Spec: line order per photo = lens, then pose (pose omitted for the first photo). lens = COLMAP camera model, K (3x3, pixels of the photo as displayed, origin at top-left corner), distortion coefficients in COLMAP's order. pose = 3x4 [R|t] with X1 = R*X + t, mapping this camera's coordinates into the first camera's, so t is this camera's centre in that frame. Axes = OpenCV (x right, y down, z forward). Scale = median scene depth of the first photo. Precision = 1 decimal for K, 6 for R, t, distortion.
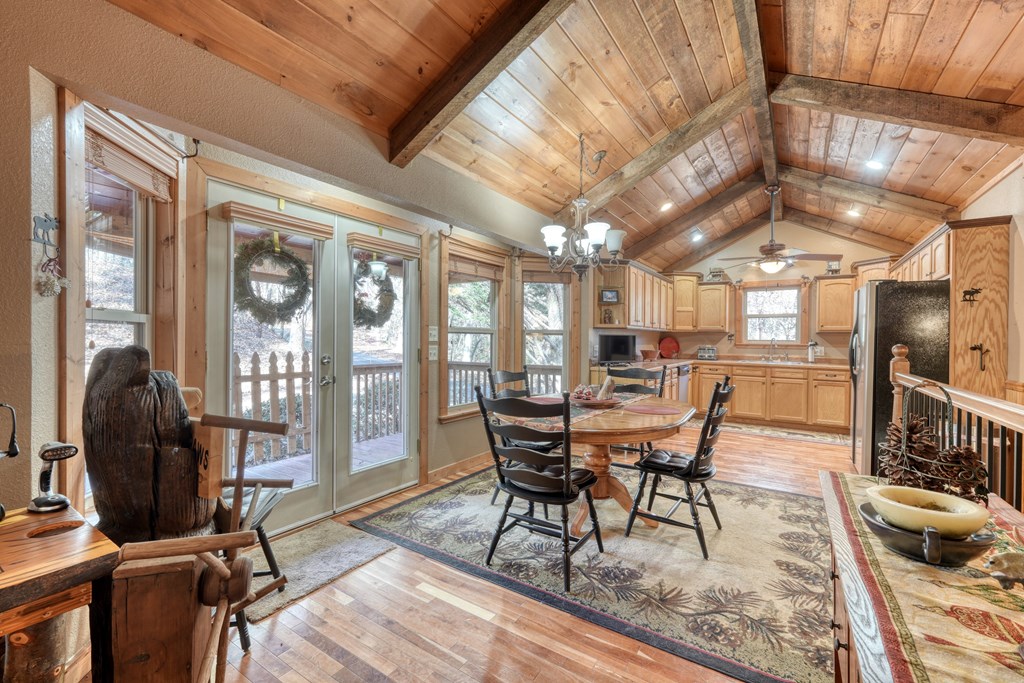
lens RADIAL K [[433.2, 0, 513.7], [0, 433.2, 339.3], [0, 0, 1]] dist [-0.007800, 0.005392]
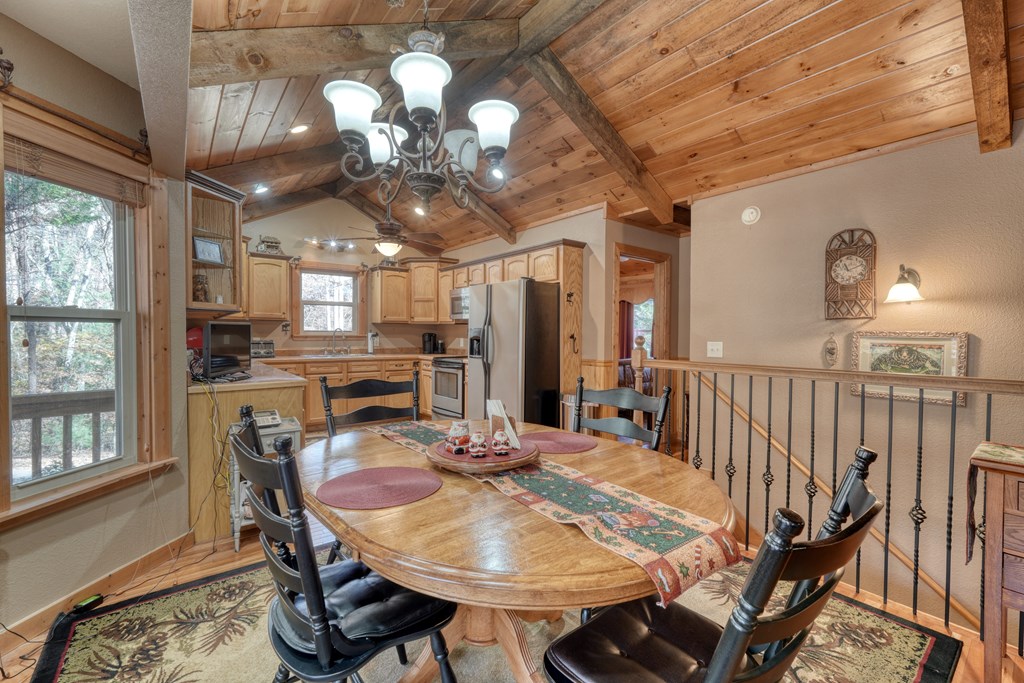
lens RADIAL K [[433.2, 0, 513.7], [0, 433.2, 339.3], [0, 0, 1]] dist [-0.007800, 0.005392]
pose [[0.315079, -0.022529, 0.948798, -0.134675], [-0.000309, 0.999716, 0.023841, -0.001964], [-0.949066, -0.007805, 0.314982, 0.373875]]
